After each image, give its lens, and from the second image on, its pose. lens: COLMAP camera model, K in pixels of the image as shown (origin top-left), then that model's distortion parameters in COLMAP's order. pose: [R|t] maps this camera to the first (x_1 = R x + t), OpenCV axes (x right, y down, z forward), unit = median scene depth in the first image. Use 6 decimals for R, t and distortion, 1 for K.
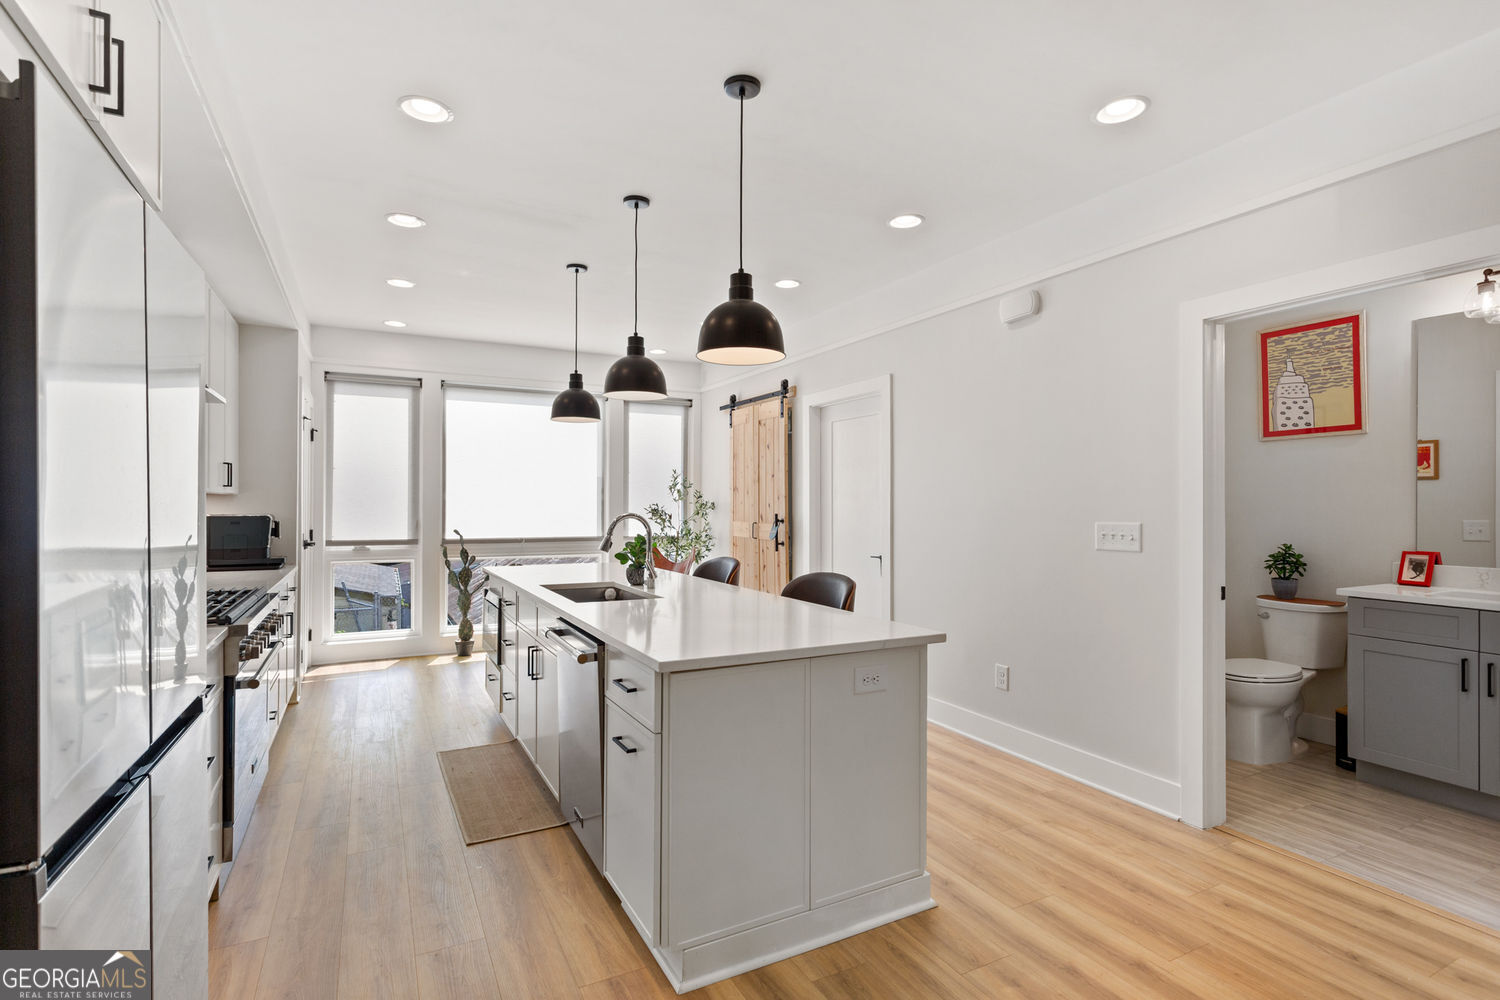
lens RADIAL K [[733.0, 0, 731.0], [0, 733.0, 505.8], [0, 0, 1]] dist [0.002370, 0.000678]
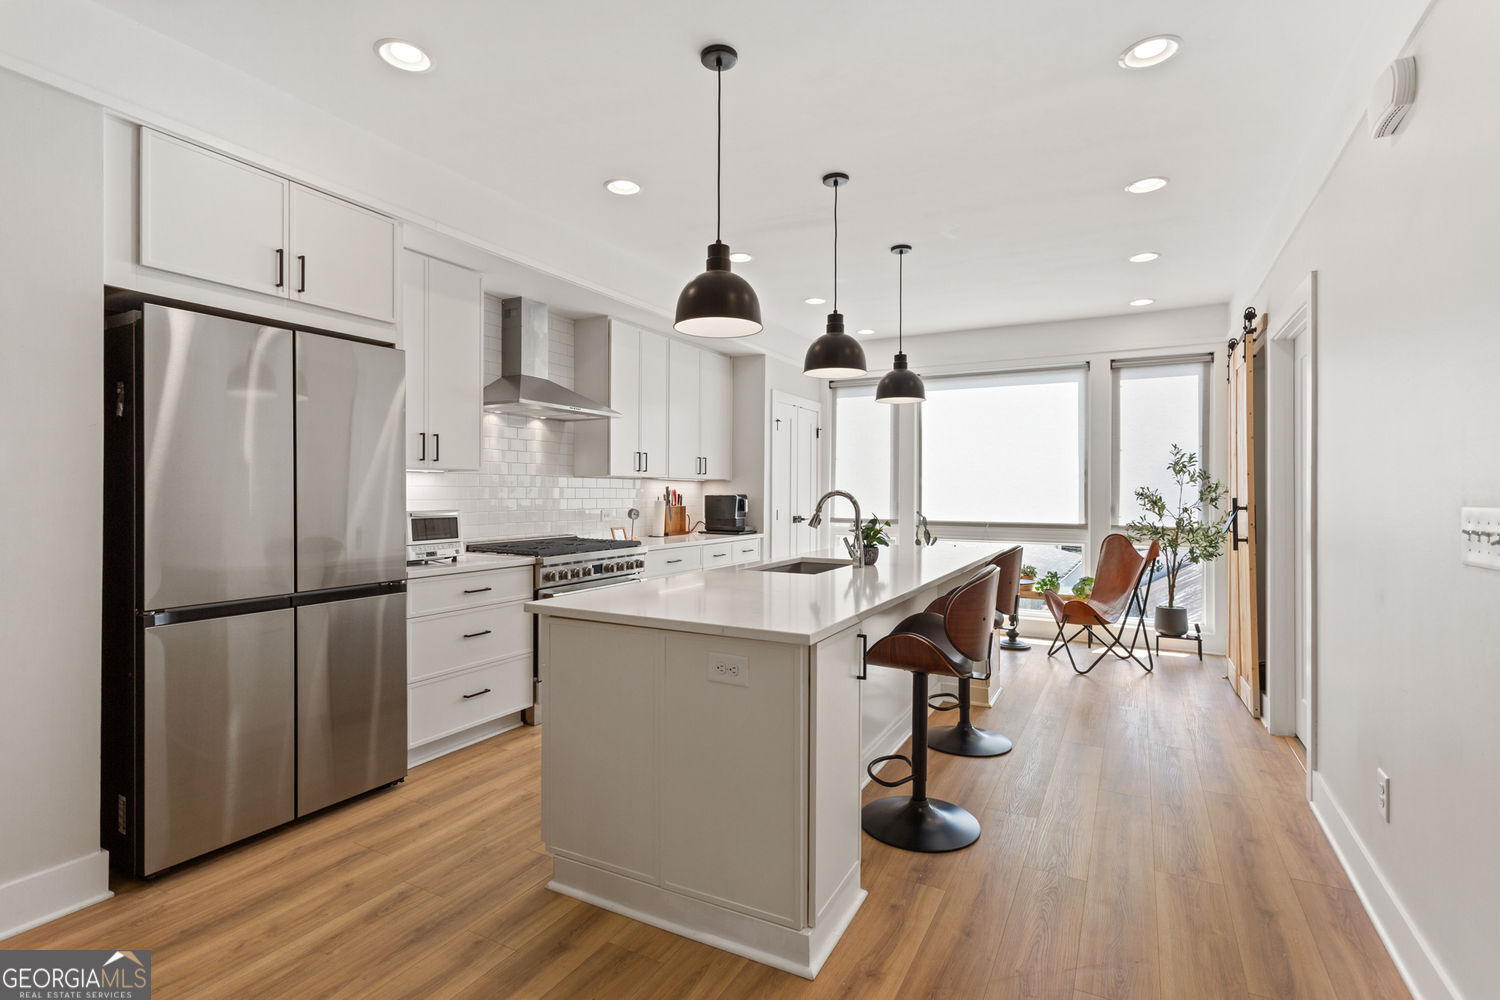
lens RADIAL K [[733.0, 0, 727.0], [0, 733.0, 488.6], [0, 0, 1]] dist [0.002370, 0.000678]
pose [[0.567043, -0.002693, -0.823684, 0.463642], [-0.002356, 0.999985, -0.004891, 0.008588], [0.823685, 0.004714, 0.567029, 0.244903]]
